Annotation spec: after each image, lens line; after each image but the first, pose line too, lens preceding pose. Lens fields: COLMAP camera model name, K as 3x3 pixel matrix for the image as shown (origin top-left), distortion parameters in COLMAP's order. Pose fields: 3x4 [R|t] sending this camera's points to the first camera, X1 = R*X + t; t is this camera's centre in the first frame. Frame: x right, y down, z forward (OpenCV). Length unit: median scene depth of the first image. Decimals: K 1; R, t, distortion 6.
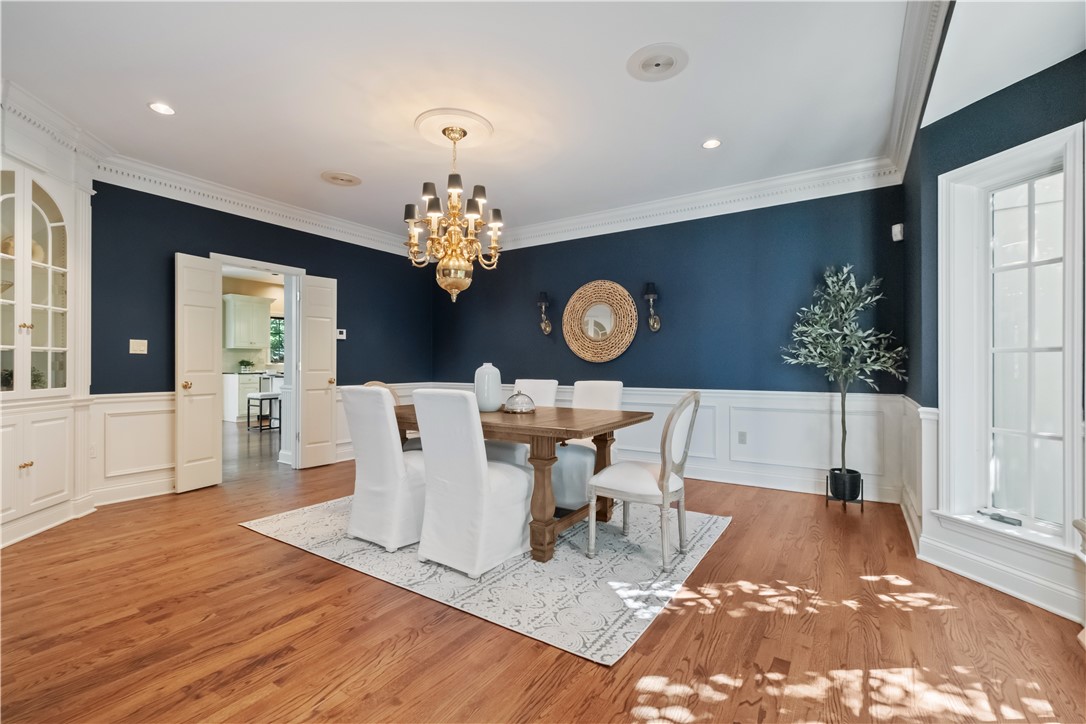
lens RADIAL K [[482.7, 0, 543.2], [0, 482.7, 354.7], [0, 0, 1]] dist [-0.001356, -0.000461]
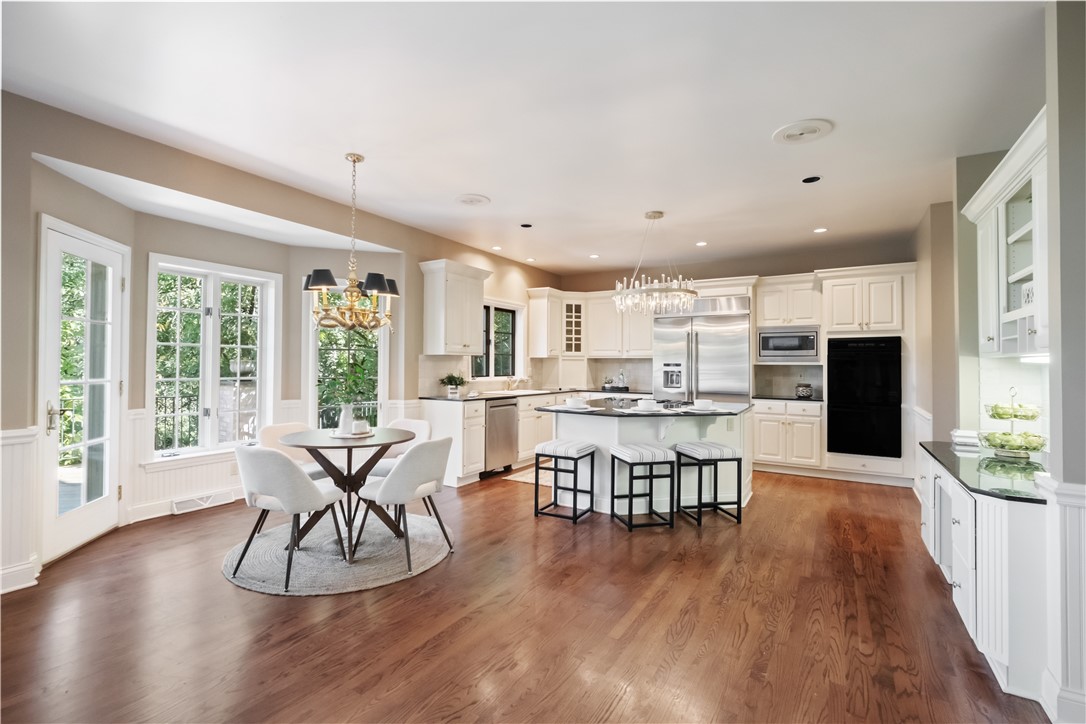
lens RADIAL K [[482.7, 0, 542.1], [0, 482.7, 358.5], [0, 0, 1]] dist [-0.001356, -0.000461]
pose [[0.998795, 0.012619, 0.047428, -0.566003], [-0.012477, 0.999917, -0.003282, -0.008814], [-0.047465, 0.002686, 0.998869, 0.434239]]
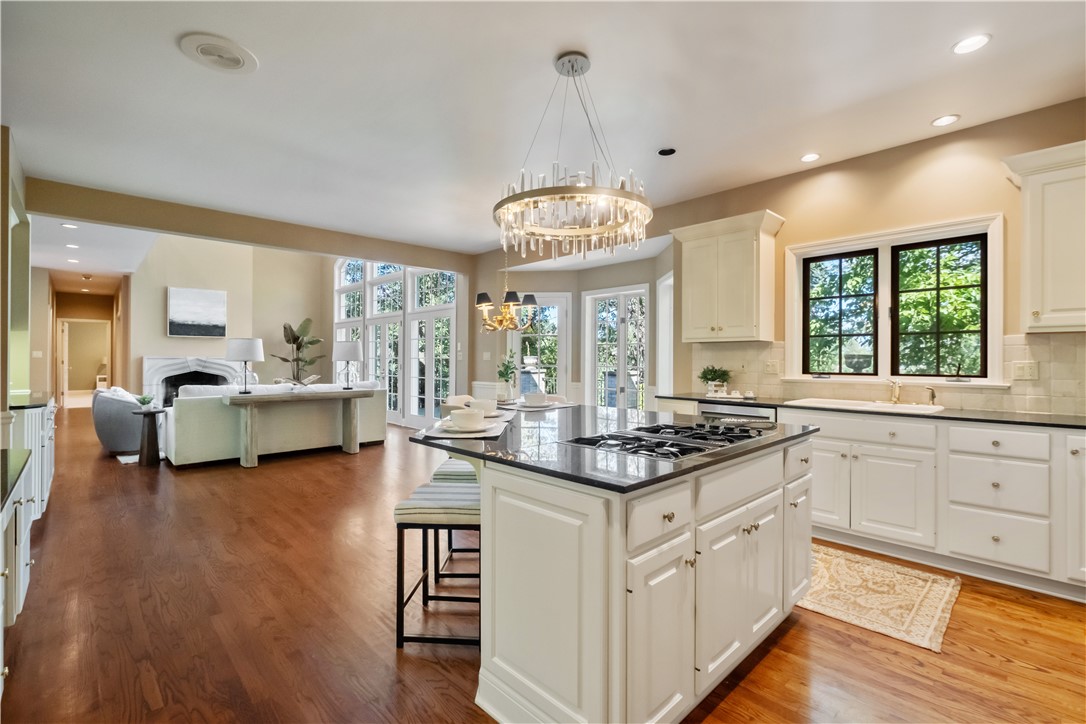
lens RADIAL K [[482.7, 0, 539.9], [0, 482.7, 362.2], [0, 0, 1]] dist [-0.001356, -0.000461]
pose [[-0.212505, 0.007395, -0.977132, -0.141641], [0.008339, 0.999949, 0.005754, 0.001993], [0.977124, -0.006926, -0.212556, 0.997491]]
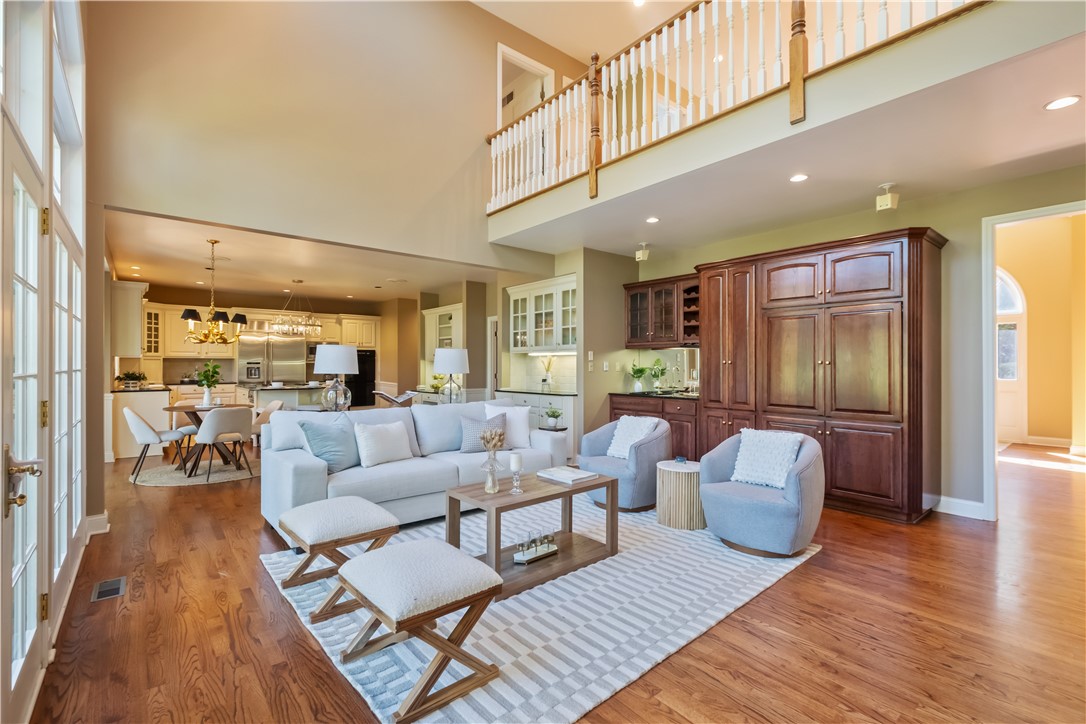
lens RADIAL K [[482.7, 0, 539.4], [0, 482.7, 362.8], [0, 0, 1]] dist [-0.001356, -0.000461]
pose [[0.292949, 0.007220, 0.956101, -1.200670], [-0.012886, 0.999910, -0.003602, -0.009365], [-0.956041, -0.011266, 0.293016, 0.205761]]
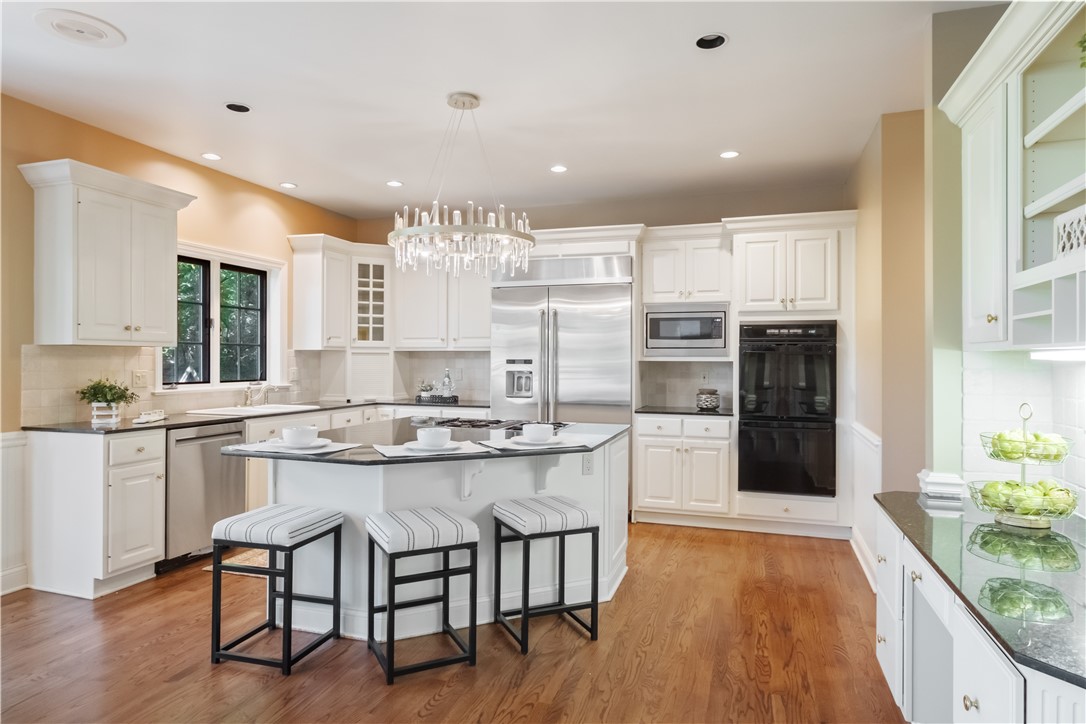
lens RADIAL K [[642.9, 0, 540.7], [0, 642.9, 361.8], [0, 0, 1]] dist [-0.006043, 0.005795]
pose [[0.962605, 0.008710, 0.270770, -0.482404], [-0.012050, 0.999870, 0.010674, -0.010838], [-0.270642, -0.013537, 0.962585, 0.552665]]
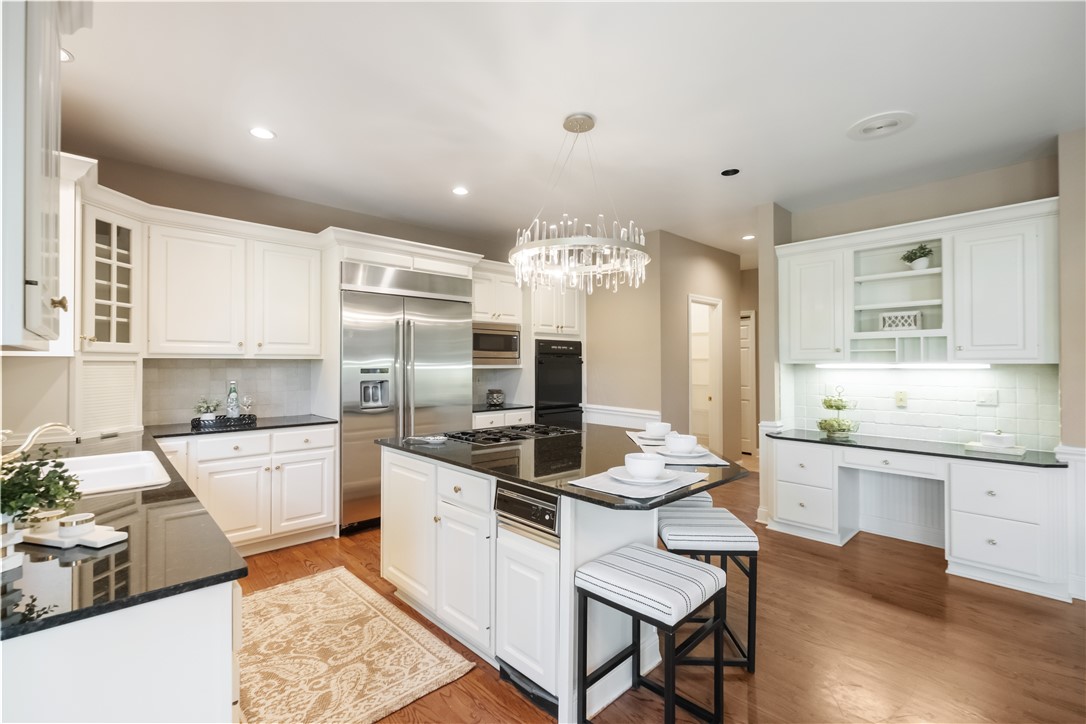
lens RADIAL K [[482.7, 0, 537.8], [0, 482.7, 360.8], [0, 0, 1]] dist [-0.001356, -0.000461]
pose [[0.231136, 0.010336, 0.972867, -0.733157], [-0.010212, 0.999914, -0.008198, -0.011386], [-0.972868, -0.008040, 0.231221, 0.907114]]
